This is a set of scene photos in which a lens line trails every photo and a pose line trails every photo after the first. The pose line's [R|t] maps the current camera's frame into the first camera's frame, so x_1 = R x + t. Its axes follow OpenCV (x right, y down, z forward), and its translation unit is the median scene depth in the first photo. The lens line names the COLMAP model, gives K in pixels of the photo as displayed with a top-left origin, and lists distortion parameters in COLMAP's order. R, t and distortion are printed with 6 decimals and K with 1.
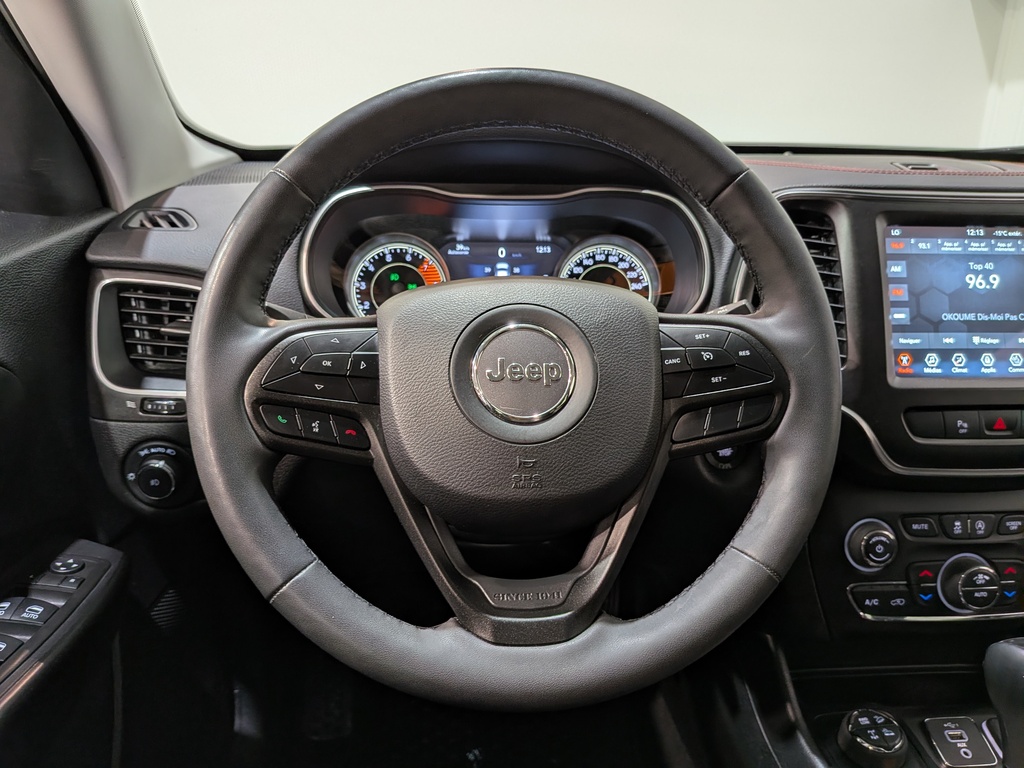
lens RADIAL K [[751.2, 0, 512.5], [0, 751.2, 398.7], [0, 0, 1]] dist [0.038420, -0.085838]
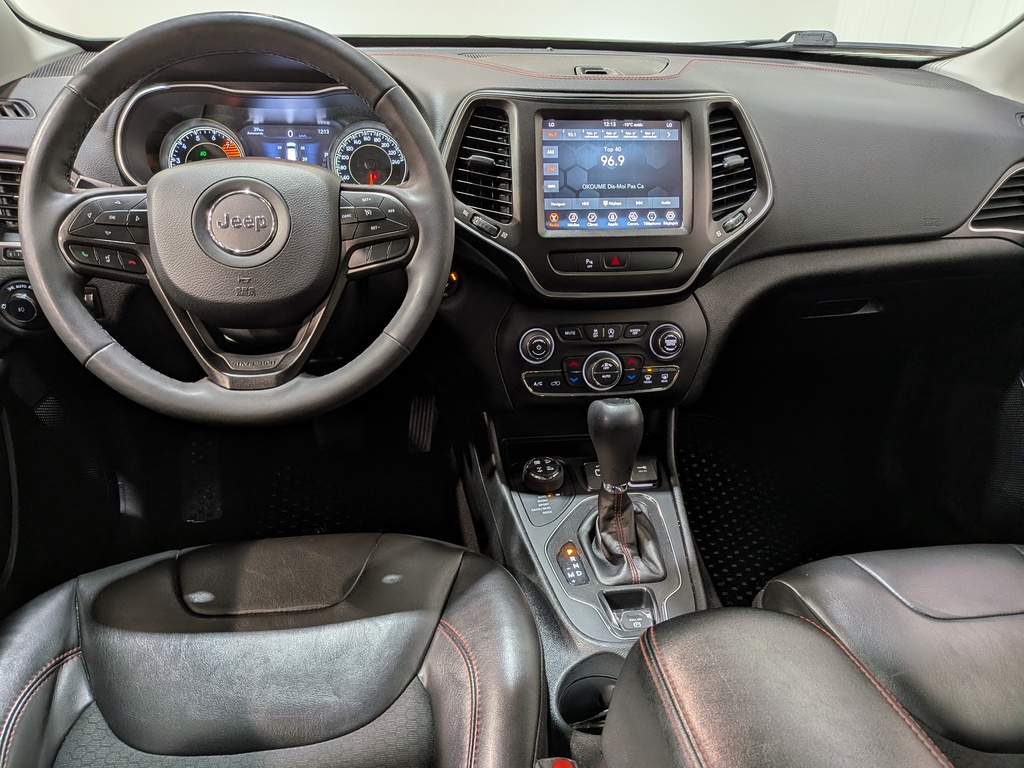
lens RADIAL K [[731.1, 0, 509.5], [0, 731.1, 389.1], [0, 0, 1]] dist [0.103537, -0.192016]
pose [[0.996107, -0.023813, 0.084873, 0.299778], [0.009748, 0.986673, 0.162425, 0.043338], [-0.087610, -0.160965, 0.983064, -0.436154]]
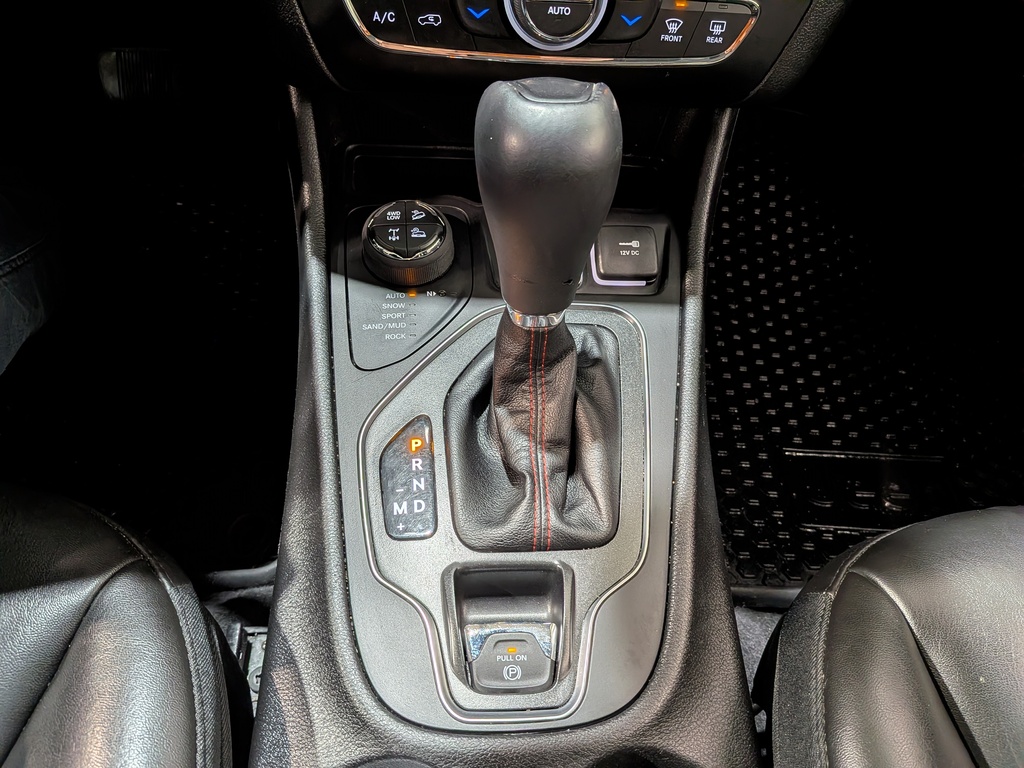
lens RADIAL K [[751.2, 0, 512.5], [0, 751.2, 398.7], [0, 0, 1]] dist [0.038420, -0.085838]
pose [[0.998112, 0.045895, 0.040820, 0.572428], [-0.061043, 0.814858, 0.576437, 0.171439], [-0.006807, -0.577840, 0.816121, 0.363227]]
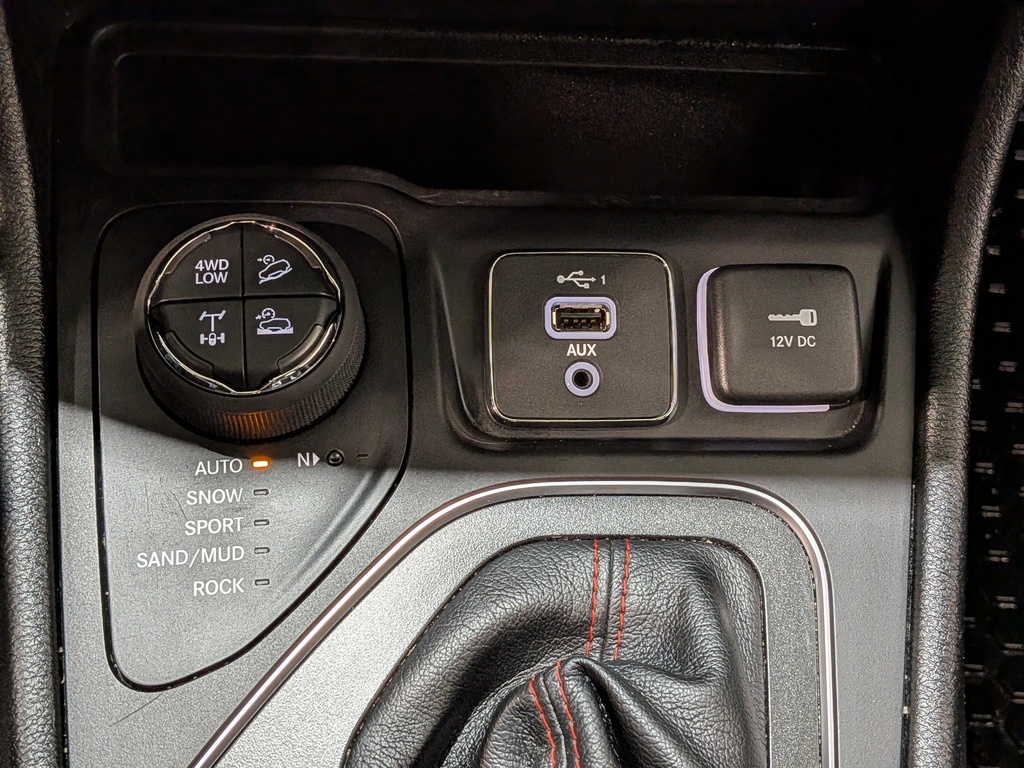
lens RADIAL K [[1562.5, 0, 510.5], [0, 1562.5, 364.8], [0, 0, 1]] dist [0.085574, -0.157823]
pose [[0.996333, 0.053069, 0.067108, 0.555968], [-0.084466, 0.734942, 0.672849, 0.067179], [-0.013613, -0.676050, 0.736730, 0.578758]]
